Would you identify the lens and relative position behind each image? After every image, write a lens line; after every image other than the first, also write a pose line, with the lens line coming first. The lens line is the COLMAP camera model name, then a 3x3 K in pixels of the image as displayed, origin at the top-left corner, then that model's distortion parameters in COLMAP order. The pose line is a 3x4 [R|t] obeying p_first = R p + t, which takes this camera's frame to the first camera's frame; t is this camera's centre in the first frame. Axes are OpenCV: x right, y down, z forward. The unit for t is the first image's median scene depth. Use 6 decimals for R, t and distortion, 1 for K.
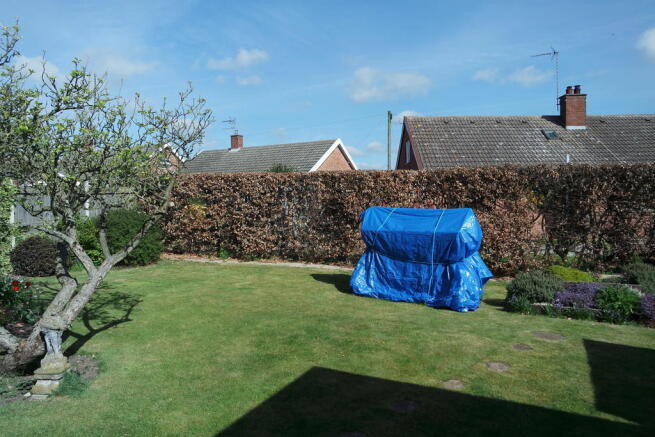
lens RADIAL K [[466.4, 0, 327.5], [0, 466.4, 218.5], [0, 0, 1]] dist [-0.080309, 0.060468]
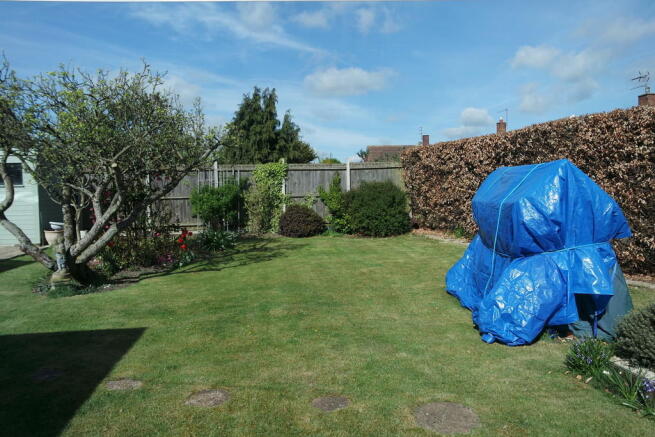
lens RADIAL K [[466.4, 0, 327.5], [0, 466.4, 218.5], [0, 0, 1]] dist [-0.080309, 0.060468]
pose [[0.546828, 0.047154, -0.835916, 0.428248], [-0.020471, 0.998867, 0.042954, 0.019880], [0.836995, -0.006377, 0.547174, 0.355852]]
